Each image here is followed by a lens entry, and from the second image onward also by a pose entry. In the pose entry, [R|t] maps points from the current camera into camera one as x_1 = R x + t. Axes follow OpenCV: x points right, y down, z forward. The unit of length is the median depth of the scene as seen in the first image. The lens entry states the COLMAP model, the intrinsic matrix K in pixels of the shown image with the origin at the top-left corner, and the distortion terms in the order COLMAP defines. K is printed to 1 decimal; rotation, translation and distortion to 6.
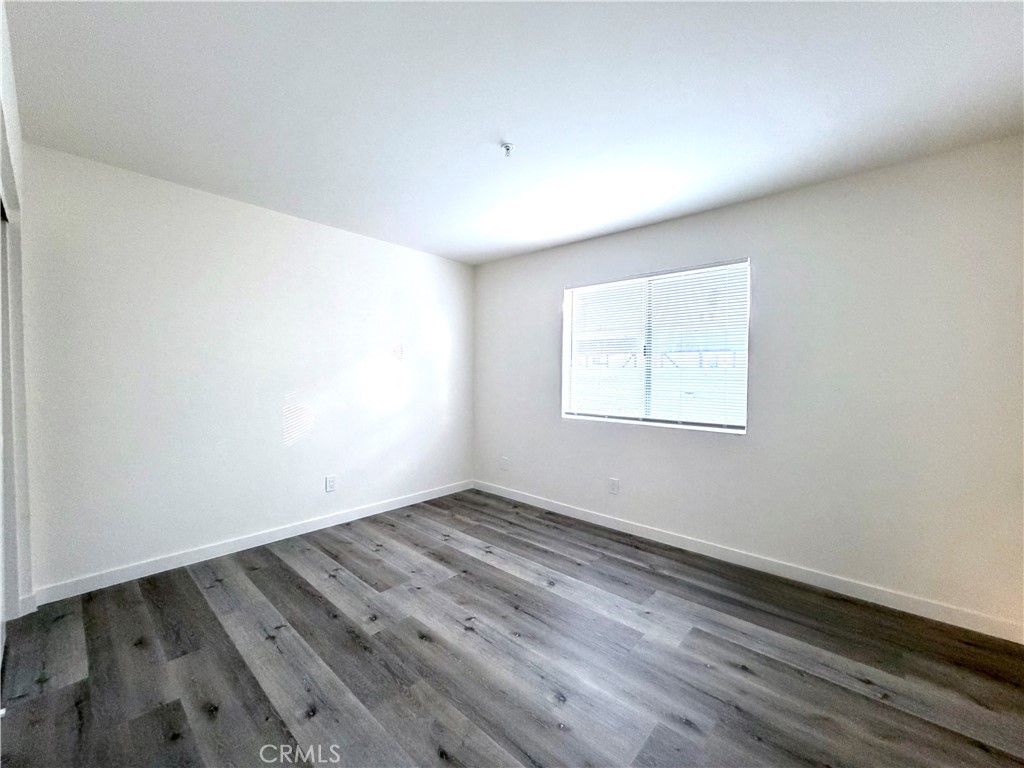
lens RADIAL K [[409.5, 0, 512.5], [0, 409.5, 383.7], [0, 0, 1]] dist [0.000826, -0.000215]
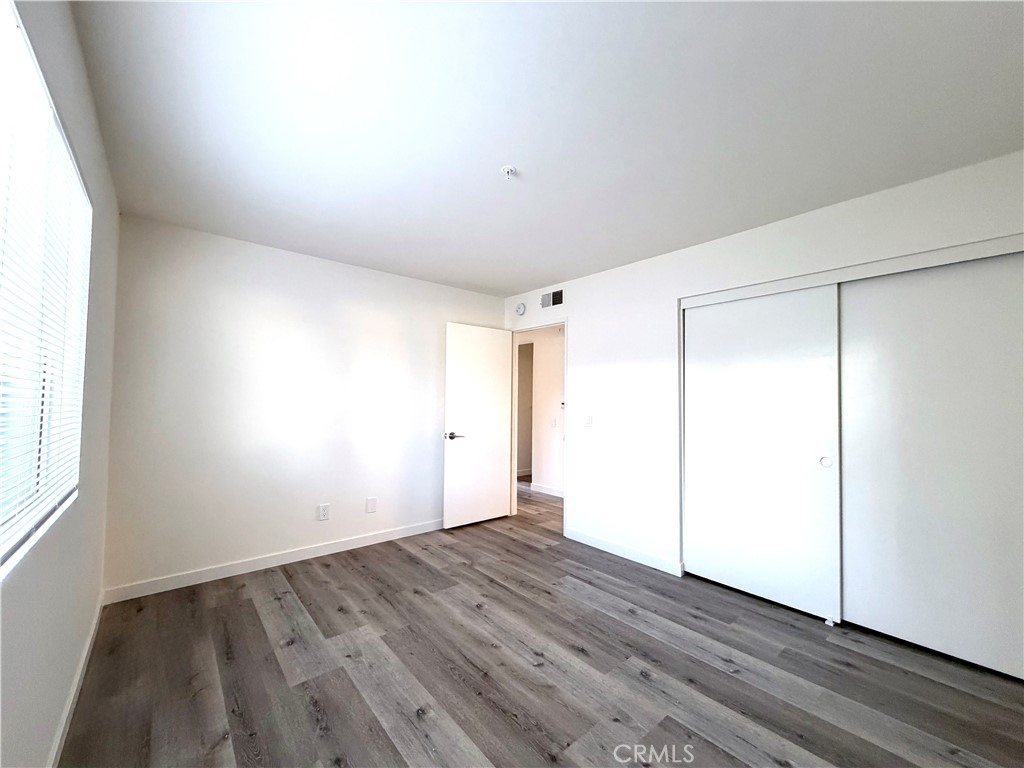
lens RADIAL K [[409.5, 0, 511.5], [0, 409.5, 385.6], [0, 0, 1]] dist [0.000826, -0.000215]
pose [[-0.990258, -0.015411, 0.138391, -0.168533], [-0.018603, 0.999589, -0.021803, -0.046020], [-0.137999, -0.024165, -0.990138, 2.038995]]
